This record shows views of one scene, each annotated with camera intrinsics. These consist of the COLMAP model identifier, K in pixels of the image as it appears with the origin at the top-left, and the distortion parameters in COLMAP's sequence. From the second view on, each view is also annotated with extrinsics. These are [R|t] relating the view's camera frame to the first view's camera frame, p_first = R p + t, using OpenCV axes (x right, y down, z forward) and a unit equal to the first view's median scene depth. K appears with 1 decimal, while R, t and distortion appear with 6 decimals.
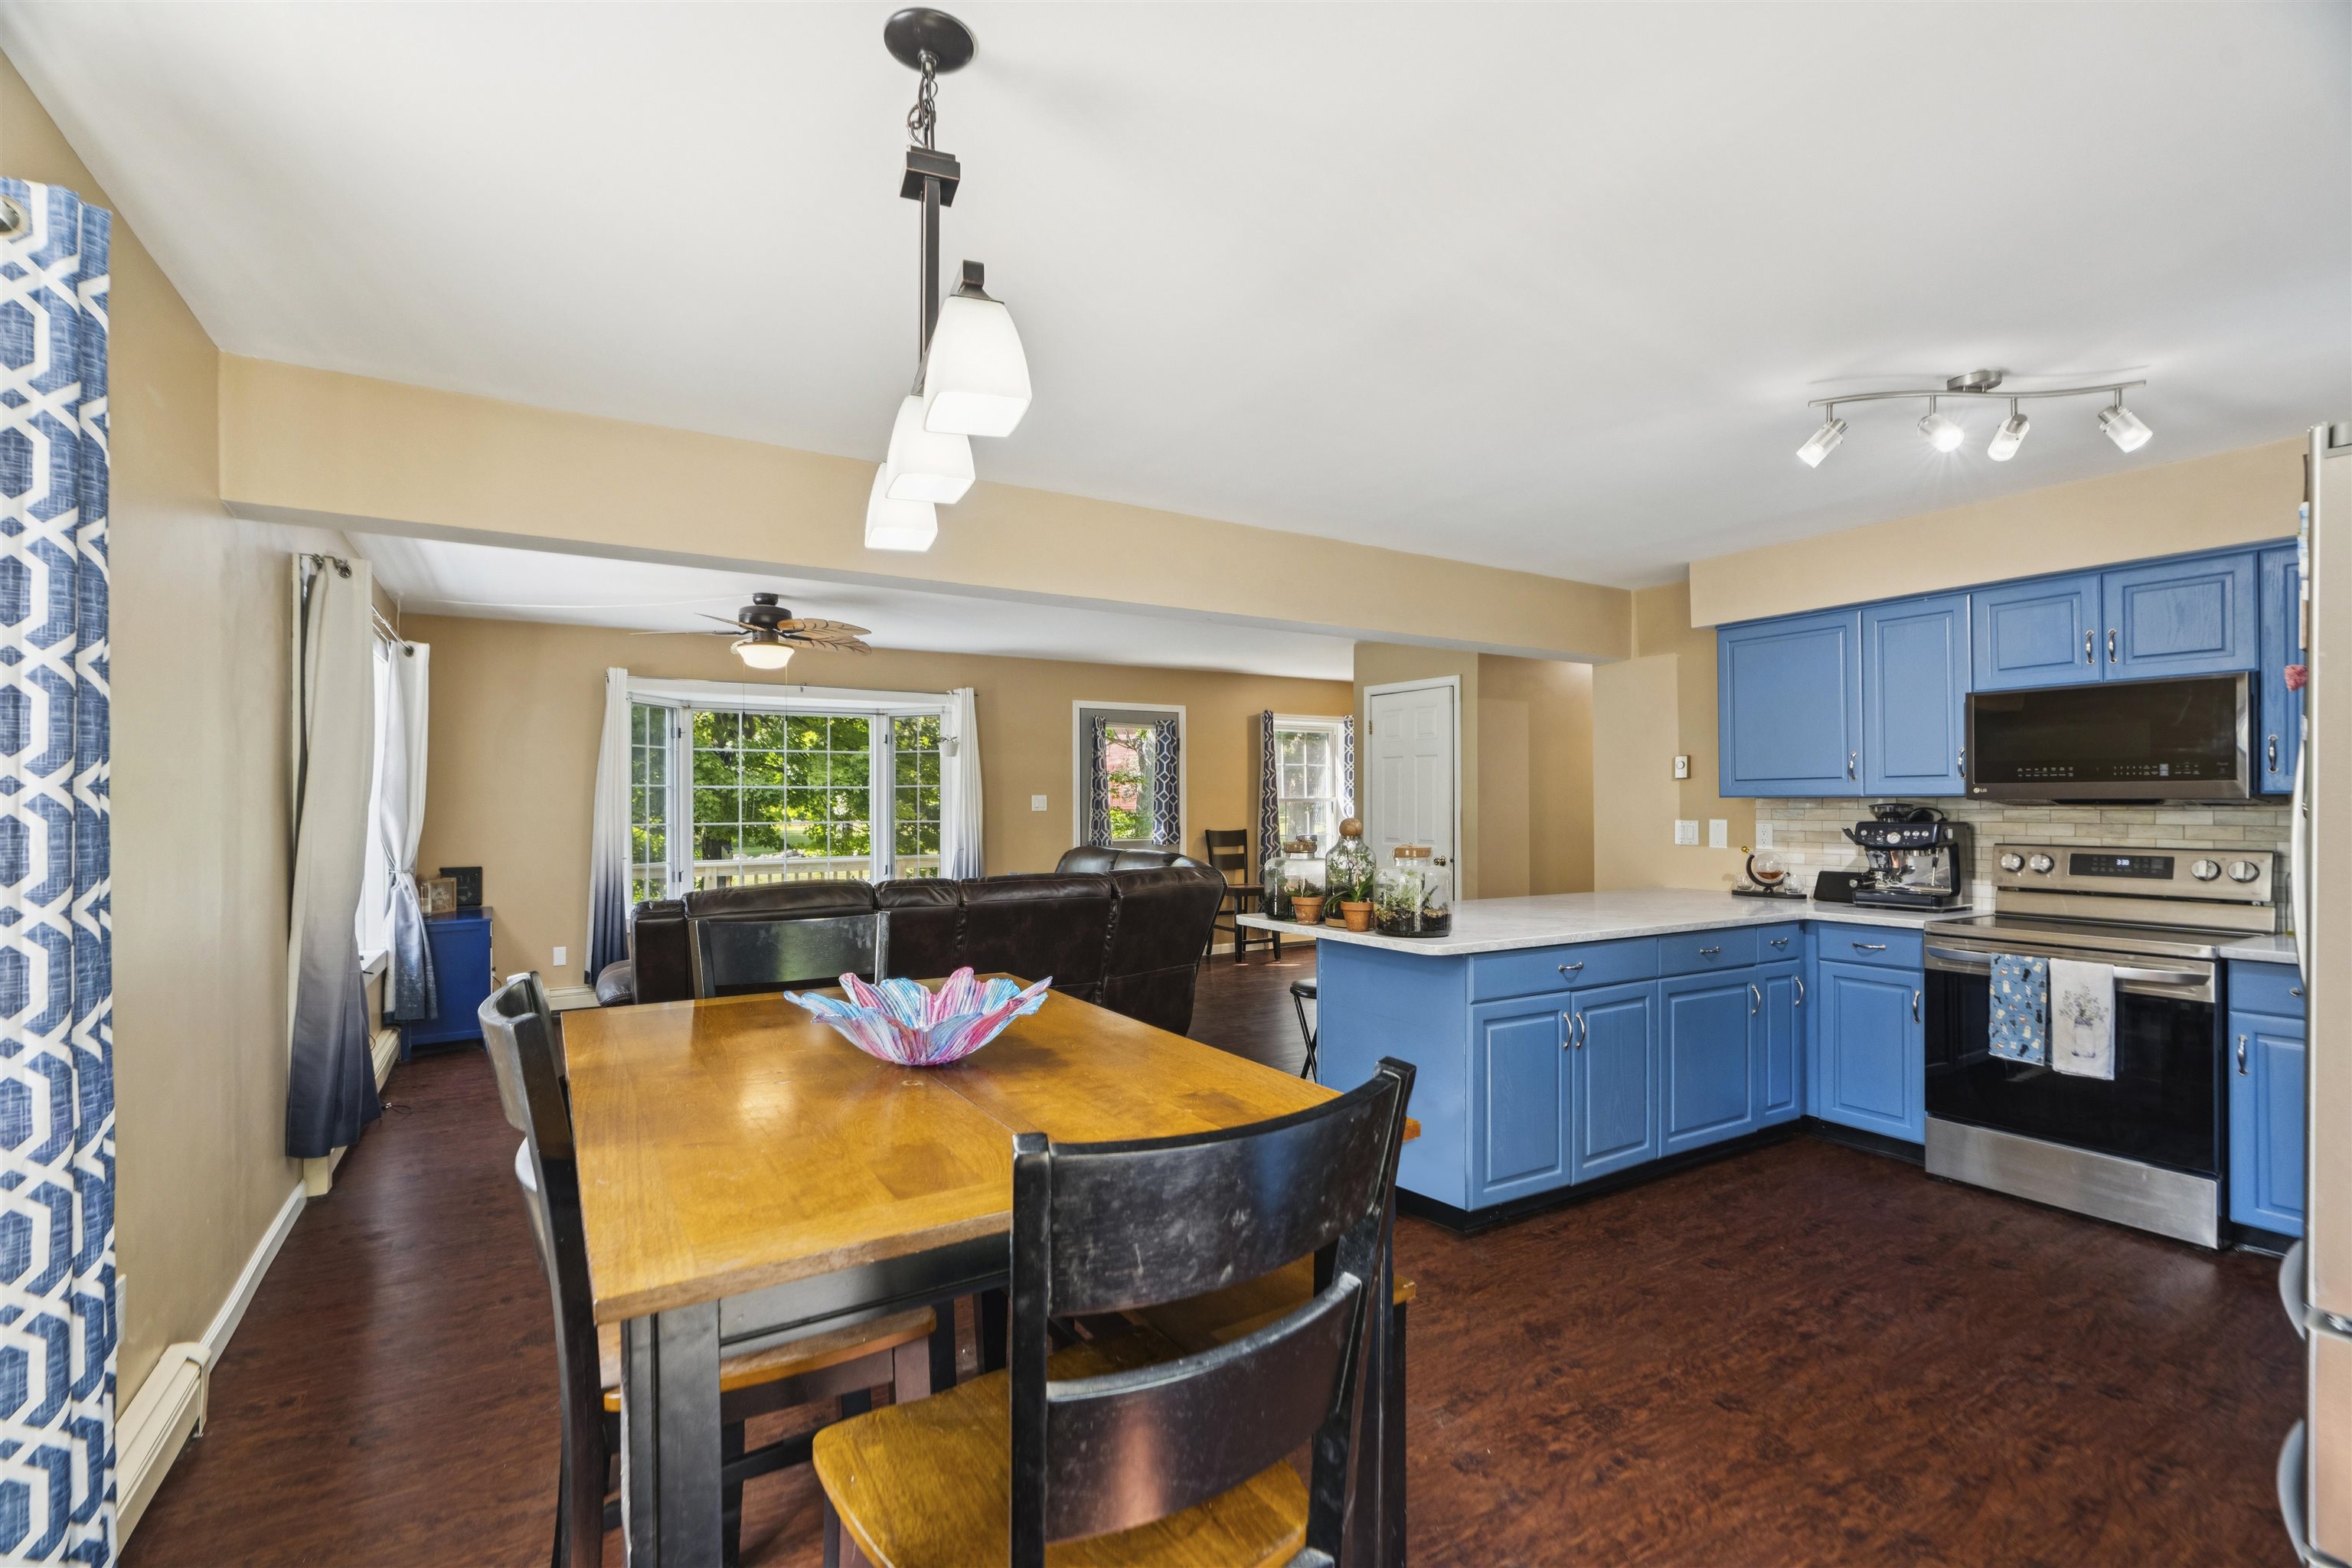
lens RADIAL K [[1057.4, 0, 1174.4], [0, 1057.4, 790.7], [0, 0, 1]] dist [-0.005712, 0.002627]
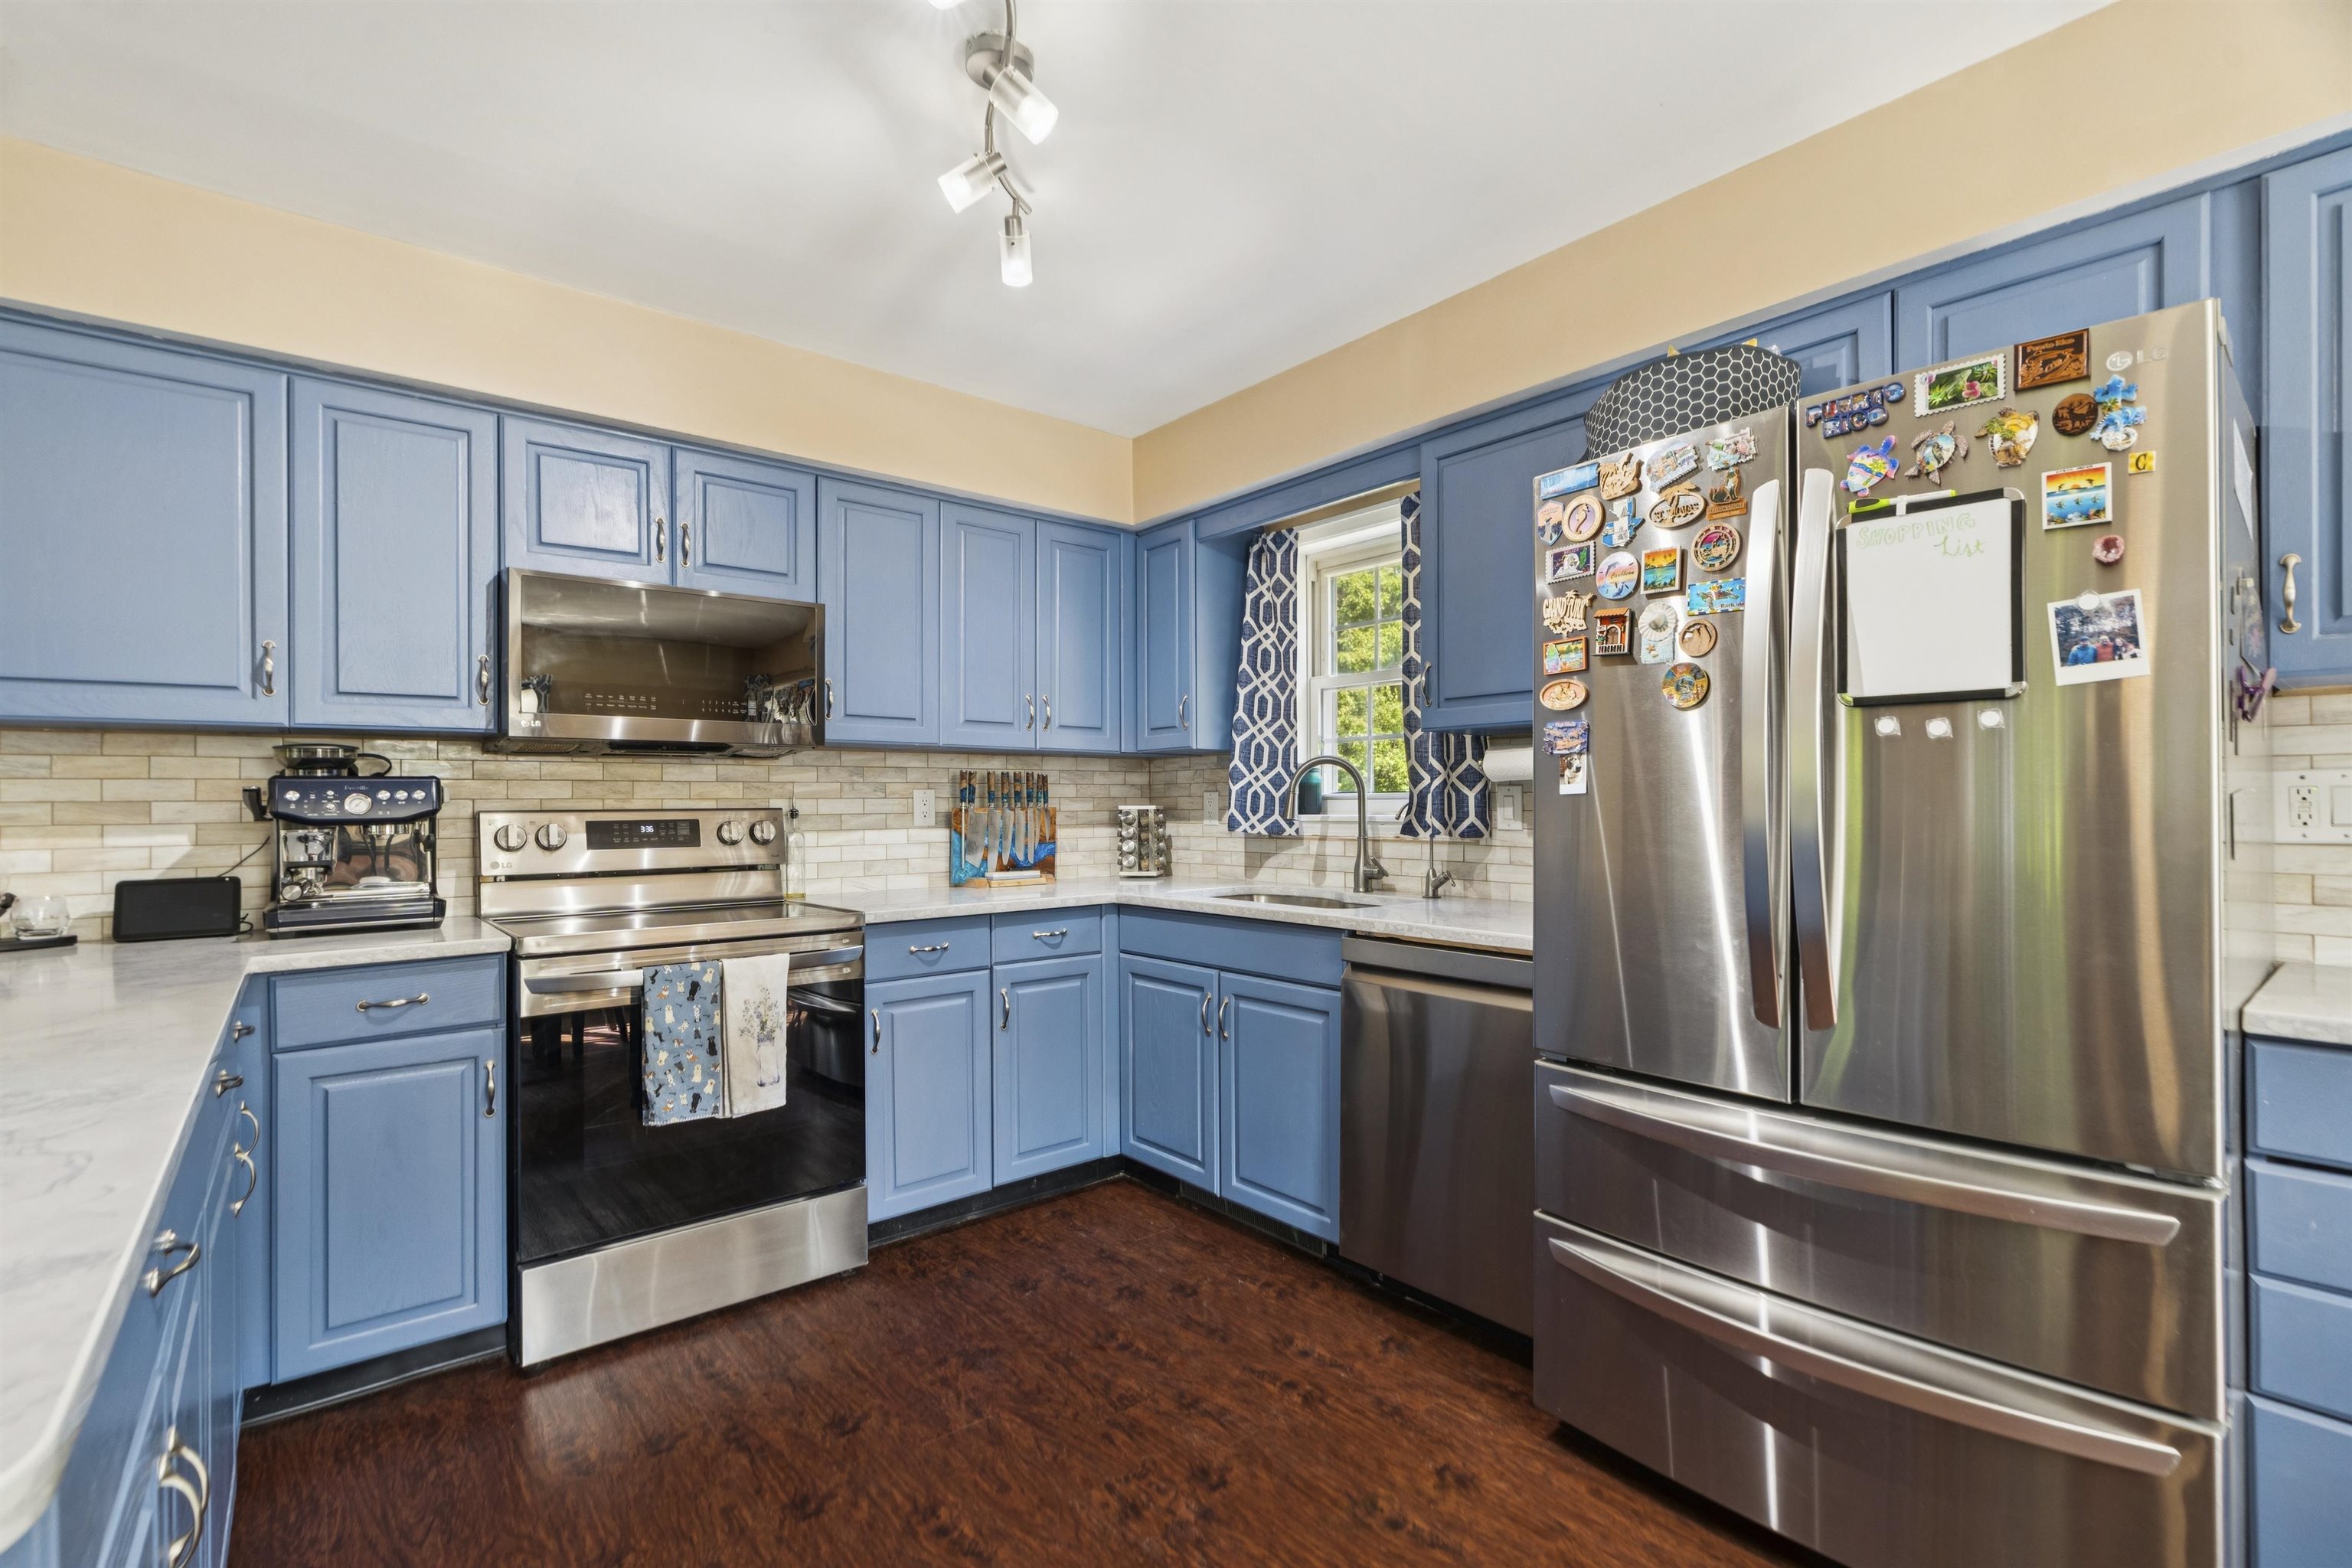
lens RADIAL K [[1057.4, 0, 1174.6], [0, 1057.4, 794.5], [0, 0, 1]] dist [-0.005712, 0.002627]
pose [[-0.139721, 0.013205, 0.990103, 0.080885], [-0.000995, 0.999909, -0.013477, 0.052650], [-0.990190, -0.002869, -0.139695, 0.725569]]
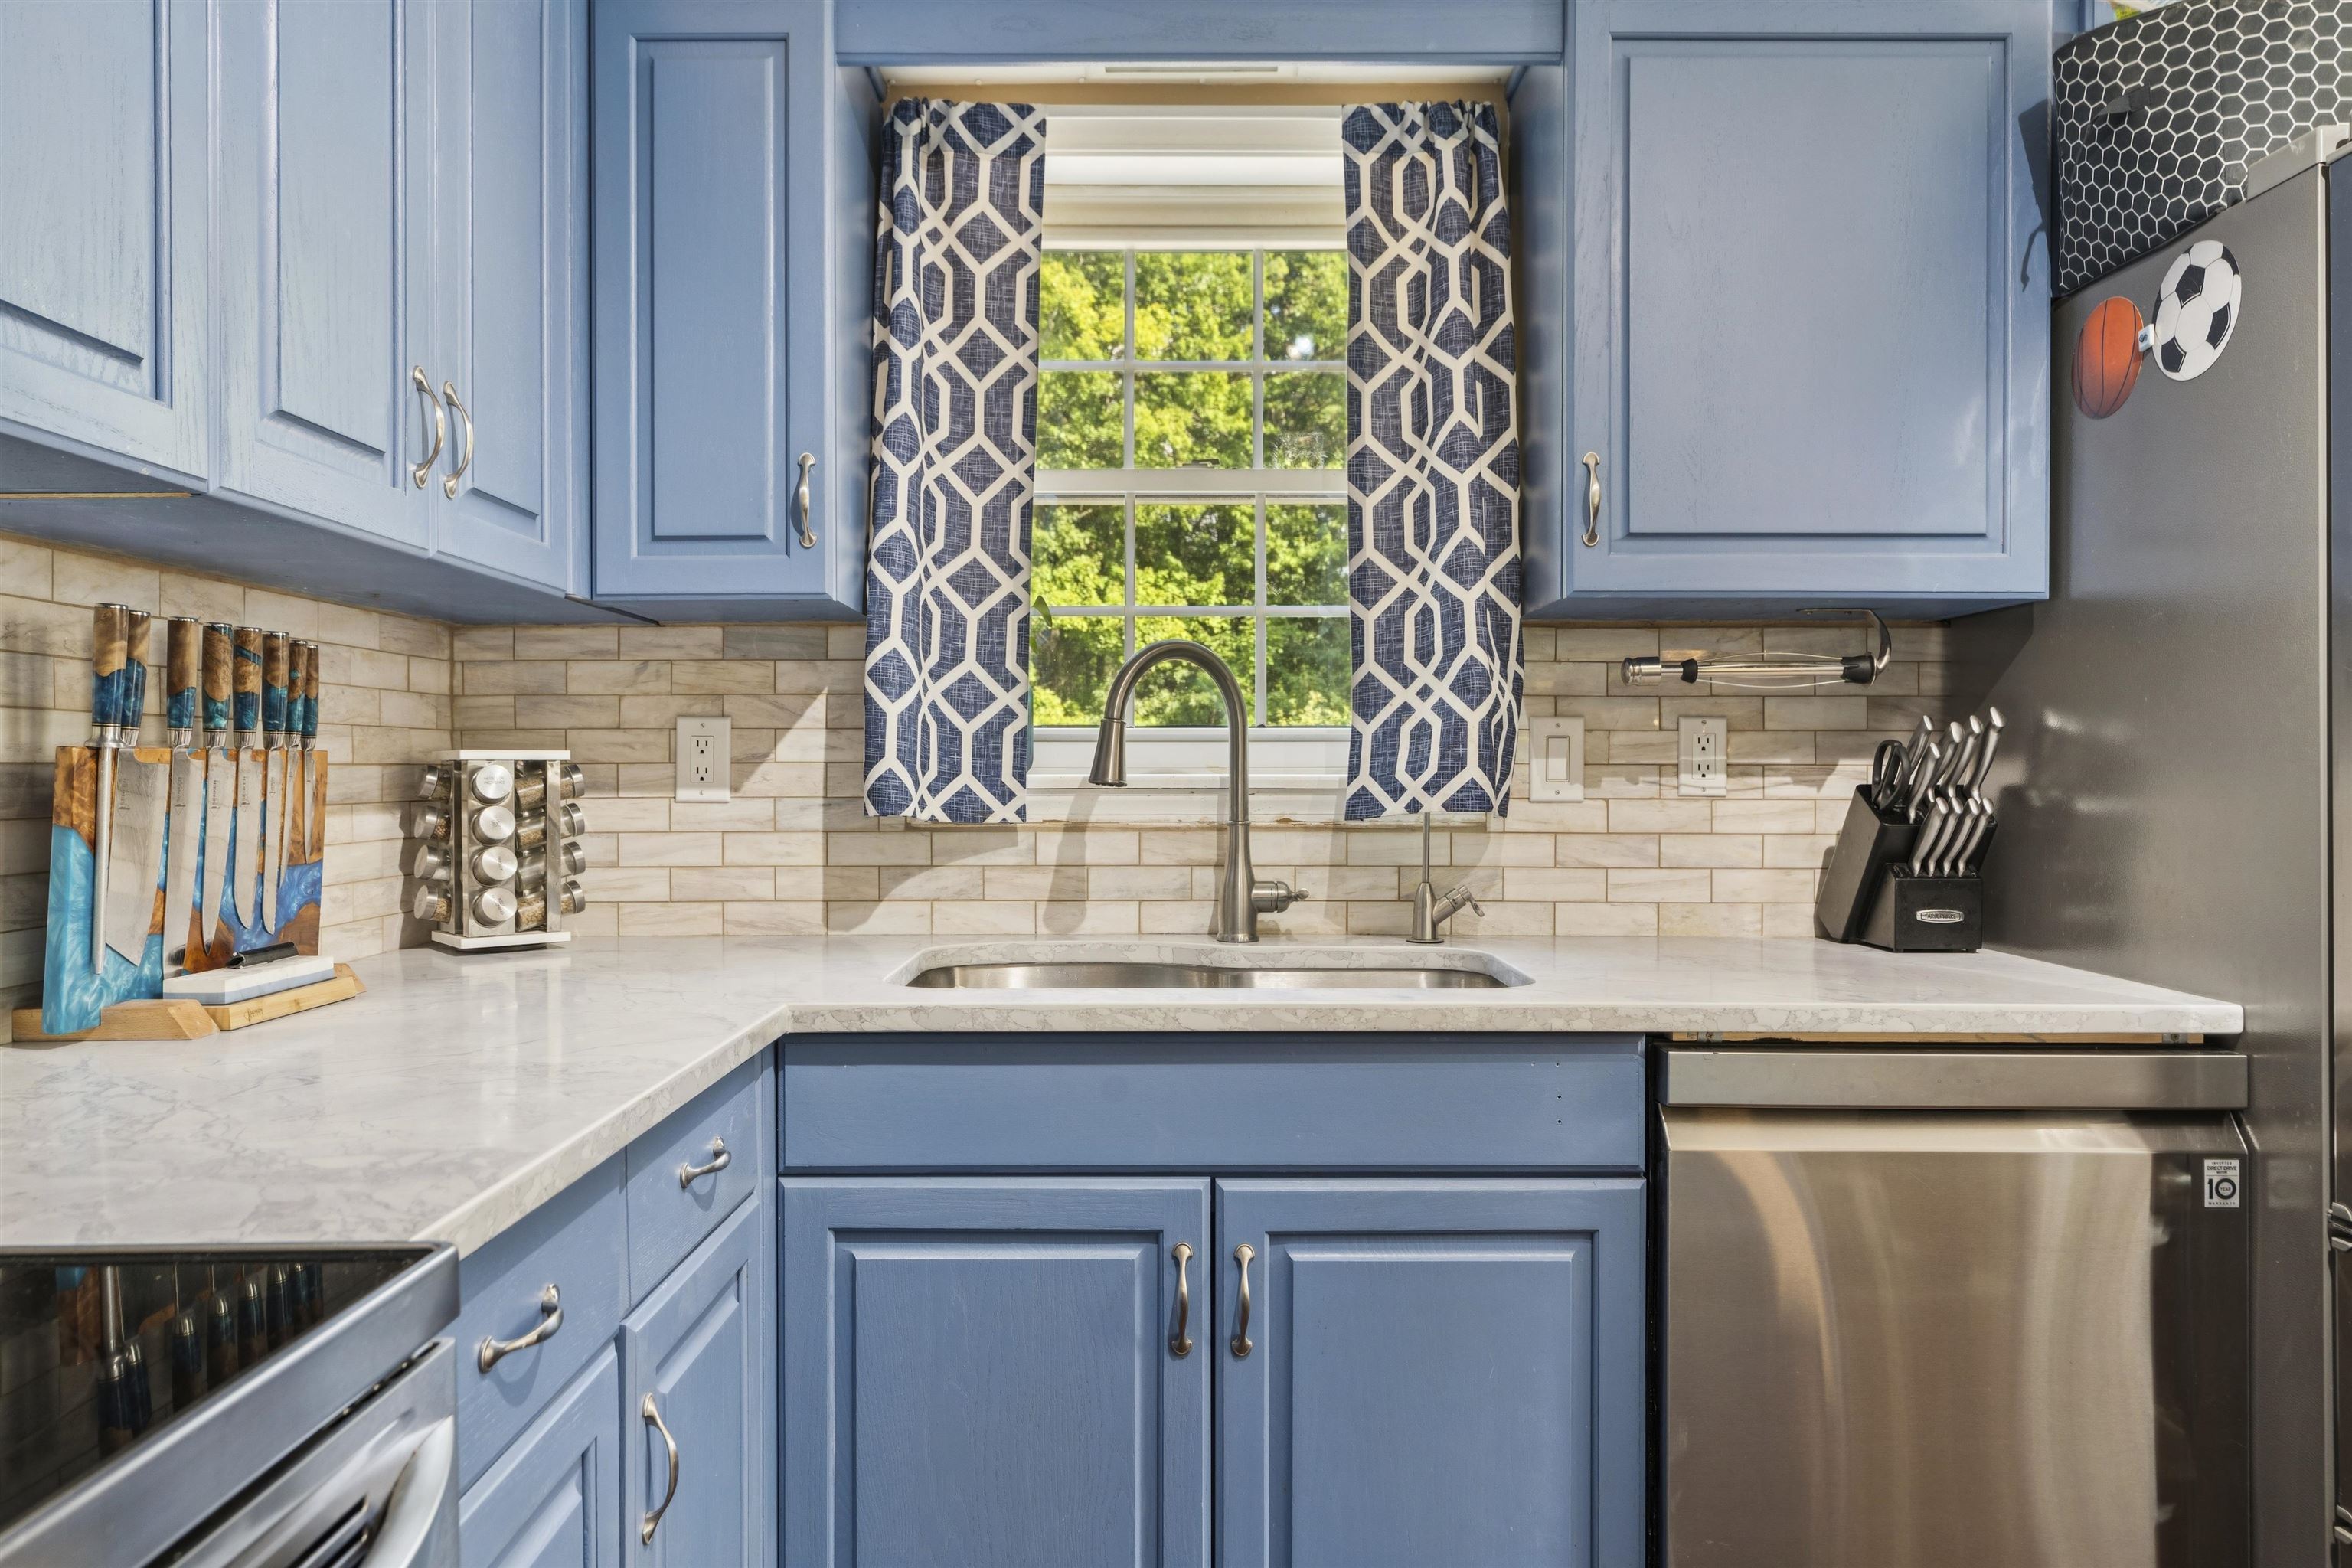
lens RADIAL K [[1553.5, 0, 1162.3], [0, 1553.5, 763.6], [0, 0, 1]] dist [0.008869, 0.004243]
pose [[-0.850407, 0.004827, 0.526103, 0.628348], [-0.001121, 0.999939, -0.010987, 0.060215], [-0.526124, -0.009933, -0.850350, 0.962542]]
